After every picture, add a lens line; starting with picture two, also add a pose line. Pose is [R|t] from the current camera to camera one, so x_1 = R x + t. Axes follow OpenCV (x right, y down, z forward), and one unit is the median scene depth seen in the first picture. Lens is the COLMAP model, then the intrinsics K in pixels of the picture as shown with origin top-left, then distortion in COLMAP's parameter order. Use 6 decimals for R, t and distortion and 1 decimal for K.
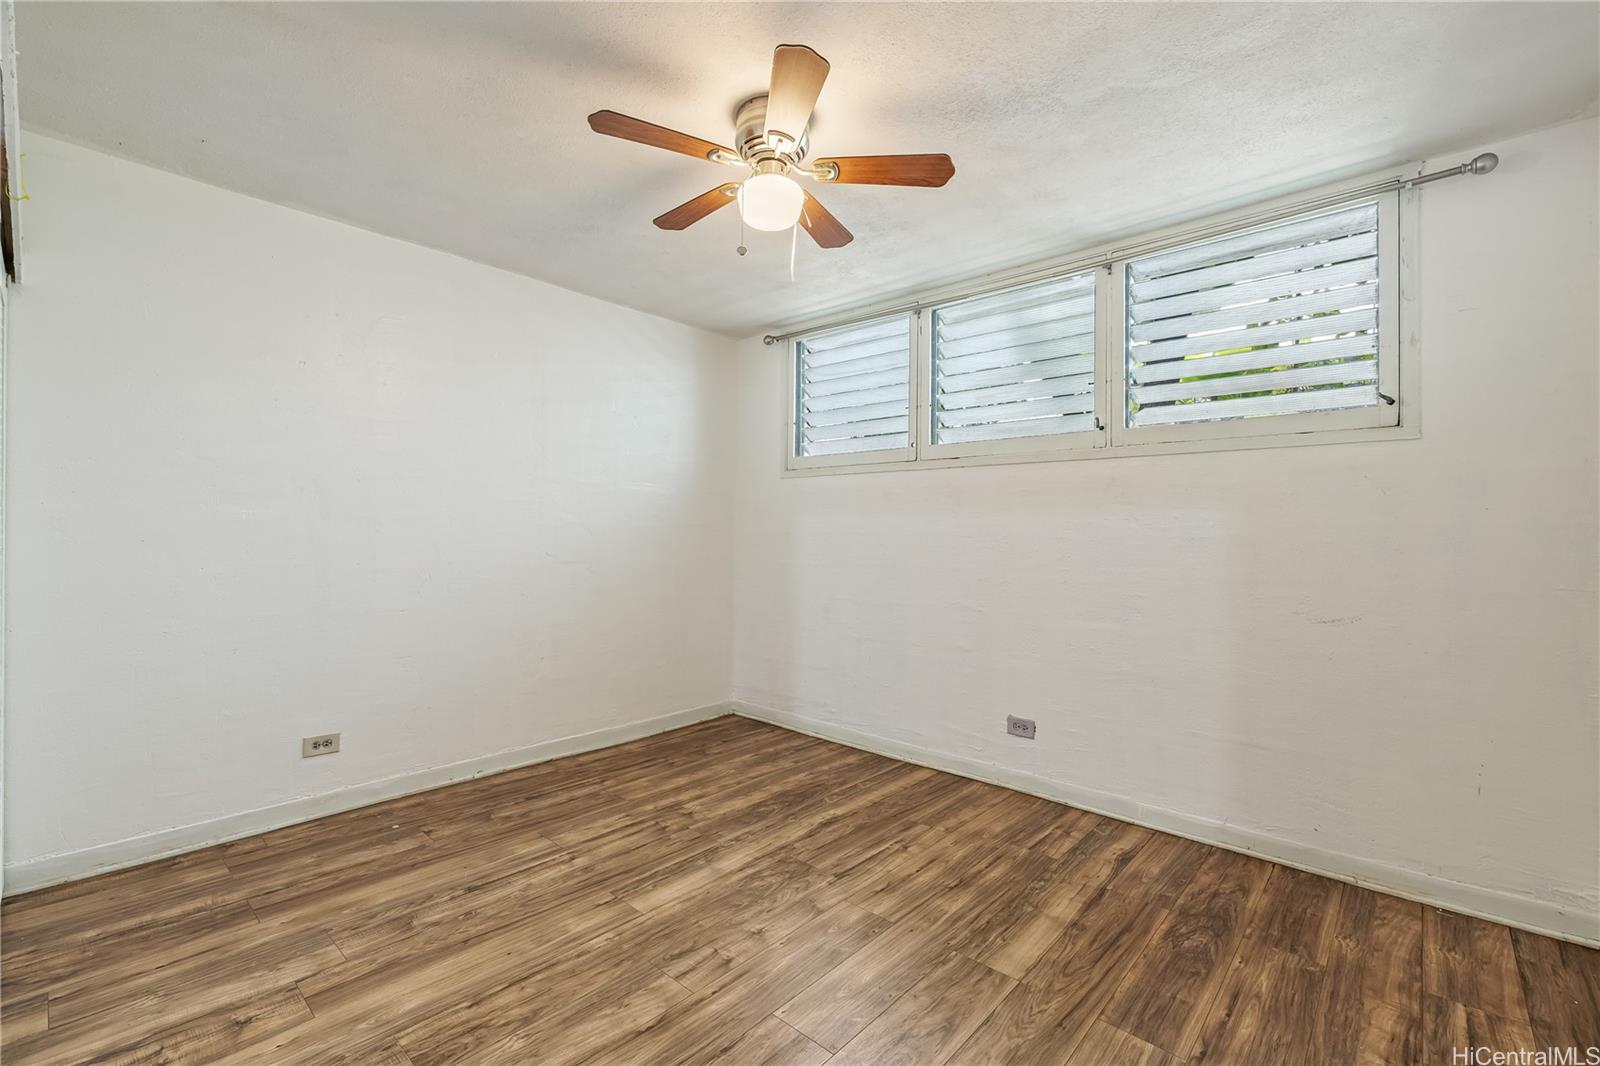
lens RADIAL K [[683.9, 0, 786.1], [0, 683.9, 531.9], [0, 0, 1]] dist [-0.000027, -0.000322]
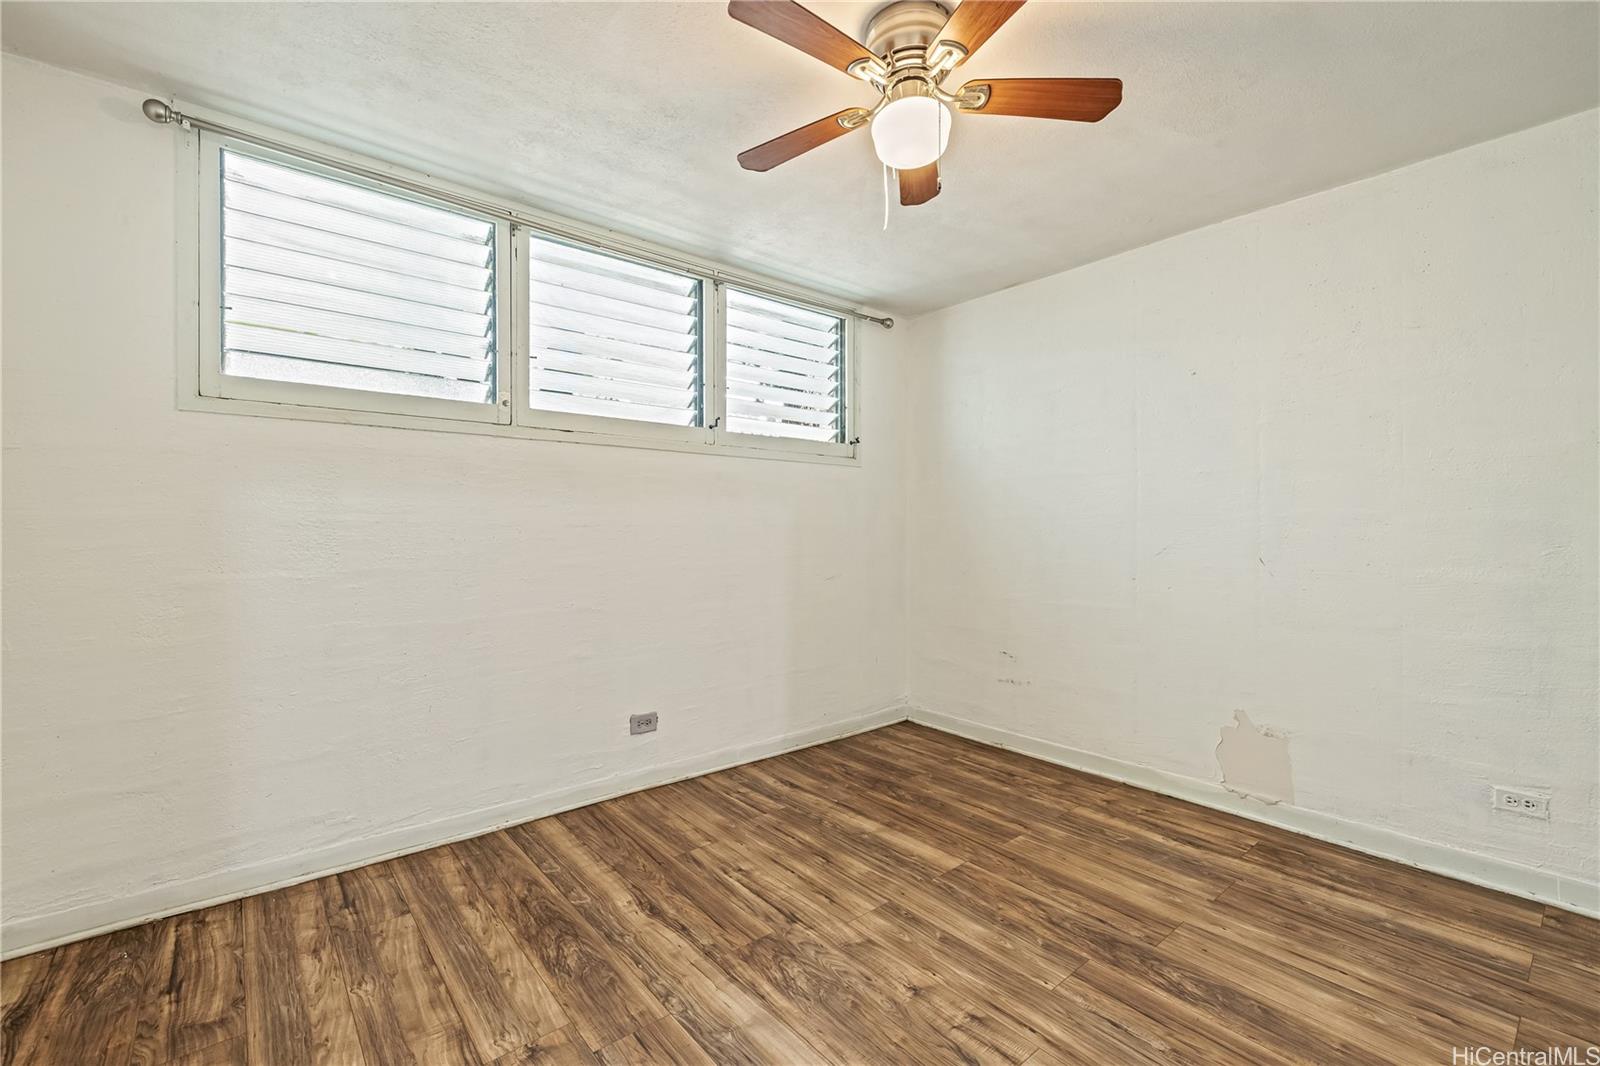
lens RADIAL K [[683.9, 0, 786.1], [0, 683.9, 531.9], [0, 0, 1]] dist [-0.000027, -0.000322]
pose [[0.141598, -0.017681, 0.989766, -0.666128], [-0.003062, 0.999828, 0.018299, -0.002077], [-0.989920, -0.005622, 0.141519, 0.770524]]
